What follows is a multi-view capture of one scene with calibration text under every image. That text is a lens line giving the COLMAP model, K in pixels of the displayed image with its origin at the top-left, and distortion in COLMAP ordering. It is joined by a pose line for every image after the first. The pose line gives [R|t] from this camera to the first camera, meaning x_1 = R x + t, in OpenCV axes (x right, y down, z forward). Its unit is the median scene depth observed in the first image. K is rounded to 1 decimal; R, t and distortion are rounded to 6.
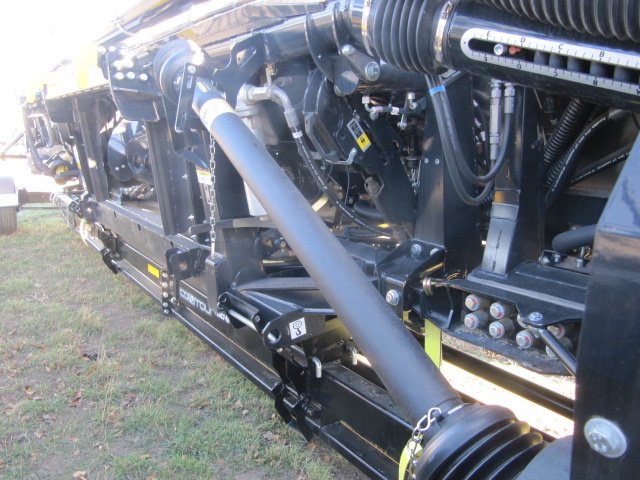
lens RADIAL K [[526.0, 0, 320.0], [0, 526.0, 240.0], [0, 0, 1]] dist [-0.050288, 0.023808]
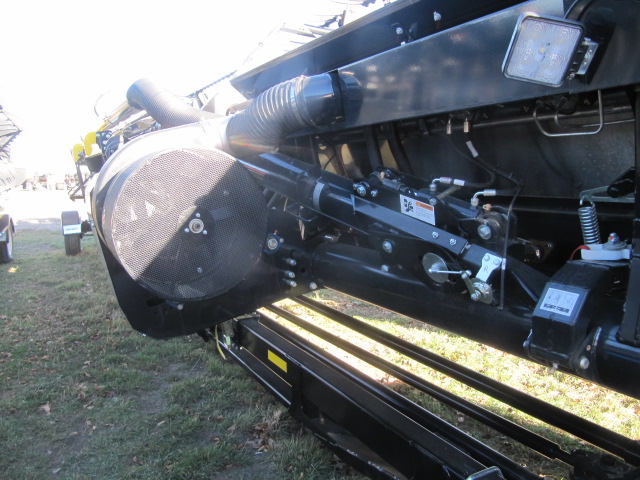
lens RADIAL K [[526.0, 0, 320.0], [0, 526.0, 240.0], [0, 0, 1]] dist [-0.050288, 0.023808]
pose [[0.991517, -0.022080, -0.128087, 0.400053], [0.012757, 0.997239, -0.073155, 0.113491], [0.129349, 0.070900, 0.989061, -0.498413]]
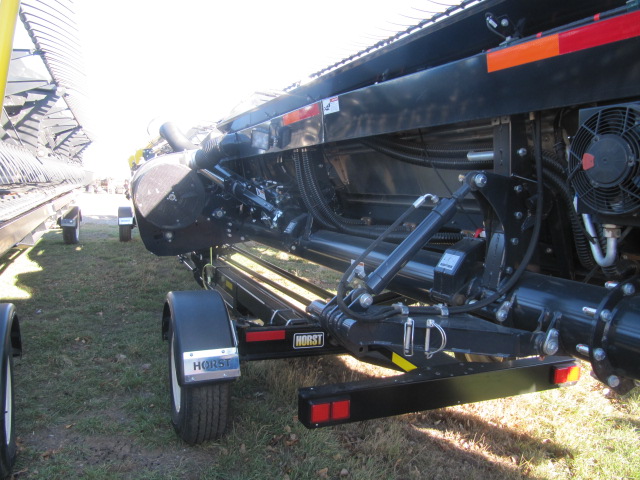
lens RADIAL K [[526.0, 0, 320.0], [0, 526.0, 240.0], [0, 0, 1]] dist [-0.050288, 0.023808]
pose [[0.975555, 0.028890, -0.217848, 0.771135], [-0.052163, 0.993431, -0.101848, 0.248634], [0.213475, 0.110721, 0.970654, -1.034006]]
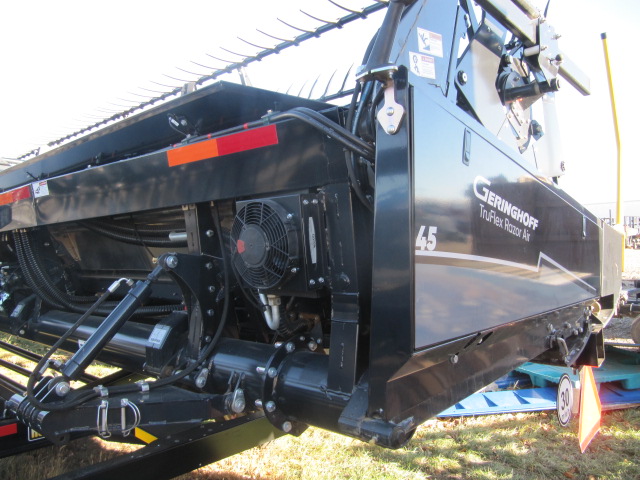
lens RADIAL K [[526.0, 0, 320.0], [0, 526.0, 240.0], [0, 0, 1]] dist [-0.050288, 0.023808]
pose [[0.980793, -0.054620, 0.187249, 0.856145], [0.091718, 0.976385, -0.195601, 0.234474], [-0.172144, 0.209018, 0.962641, -1.084790]]
